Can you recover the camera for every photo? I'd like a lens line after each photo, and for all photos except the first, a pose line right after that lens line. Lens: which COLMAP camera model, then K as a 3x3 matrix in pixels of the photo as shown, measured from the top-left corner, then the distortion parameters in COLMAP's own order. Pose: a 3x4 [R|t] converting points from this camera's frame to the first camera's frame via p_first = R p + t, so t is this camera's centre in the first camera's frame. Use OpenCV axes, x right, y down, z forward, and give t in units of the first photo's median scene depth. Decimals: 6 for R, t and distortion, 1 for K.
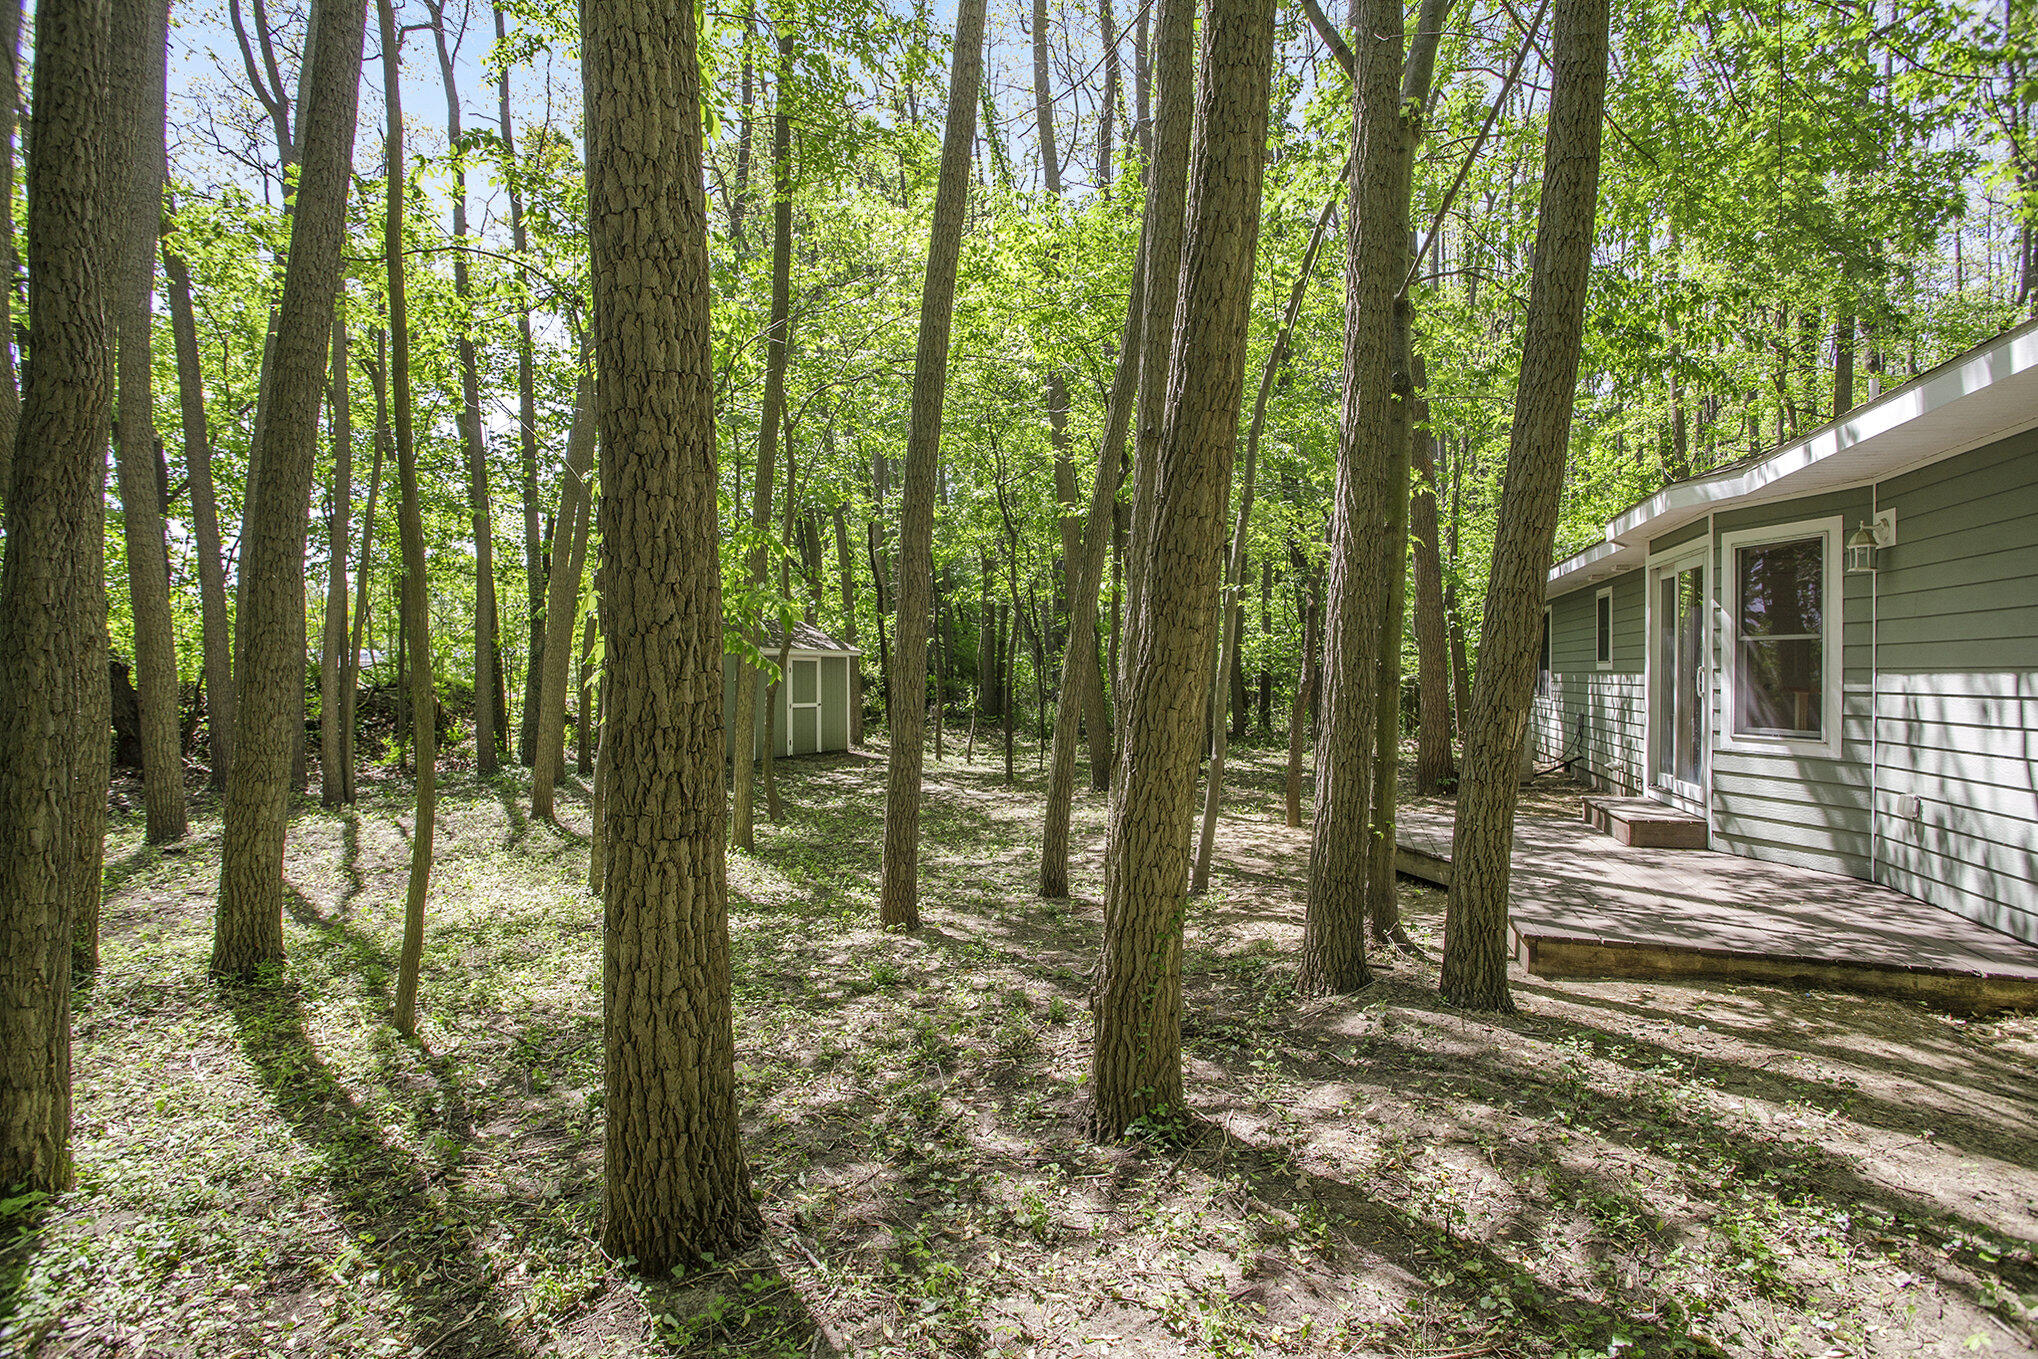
lens RADIAL K [[998.7, 0, 1001.6], [0, 998.7, 683.9], [0, 0, 1]] dist [-0.076494, 0.030016]
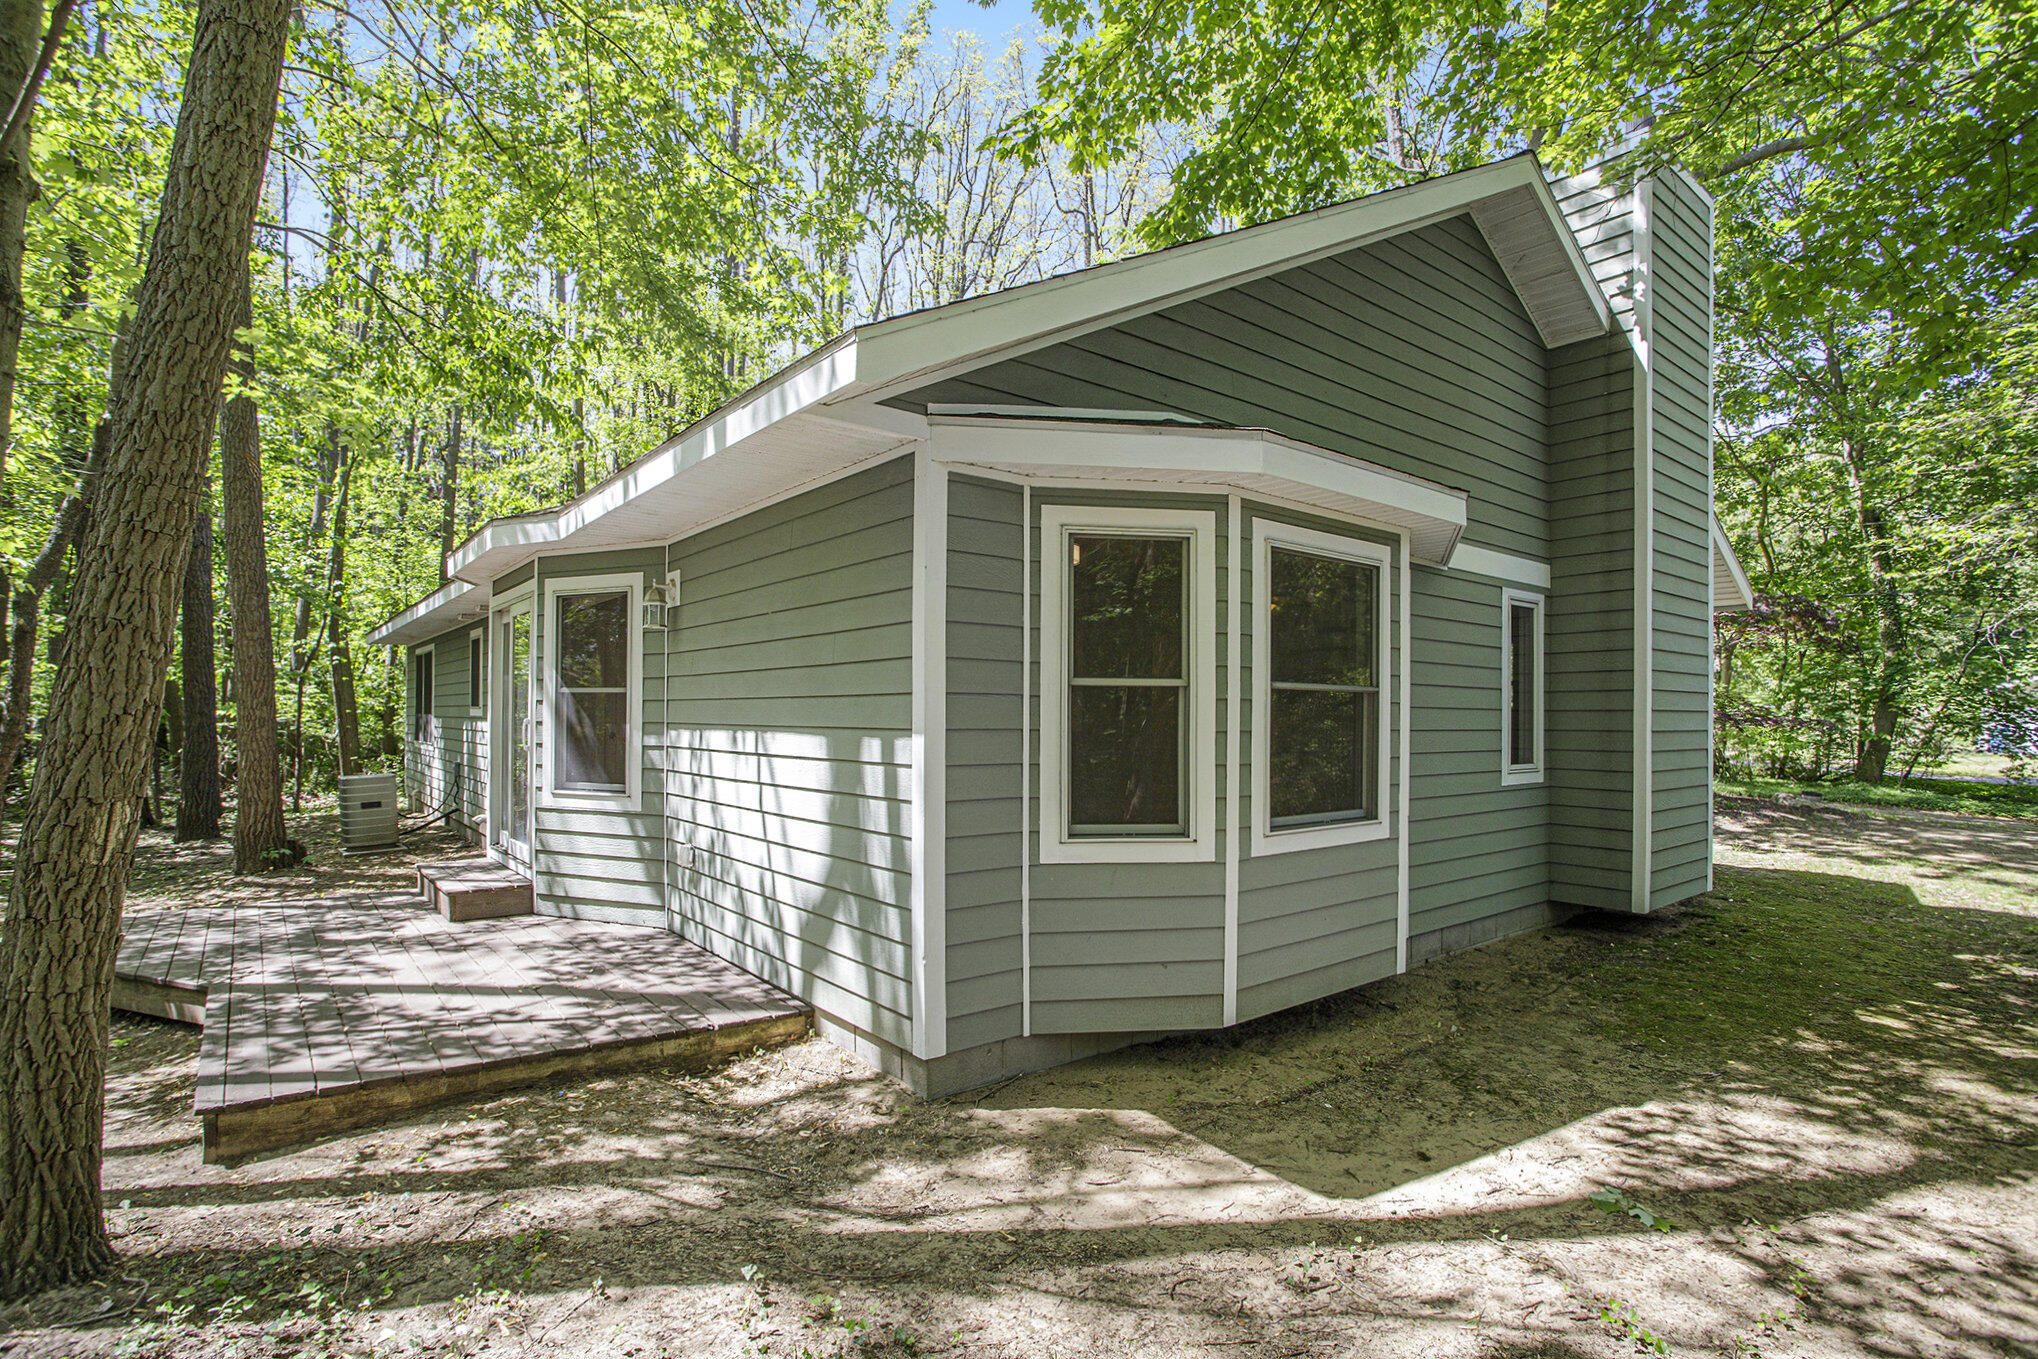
lens RADIAL K [[998.7, 0, 1001.6], [0, 998.7, 683.9], [0, 0, 1]] dist [-0.076494, 0.030016]
pose [[0.562842, 0.024352, 0.826206, 0.251762], [0.005795, 0.999425, -0.033406, -0.022332], [-0.826544, 0.023590, 0.562377, 0.108226]]
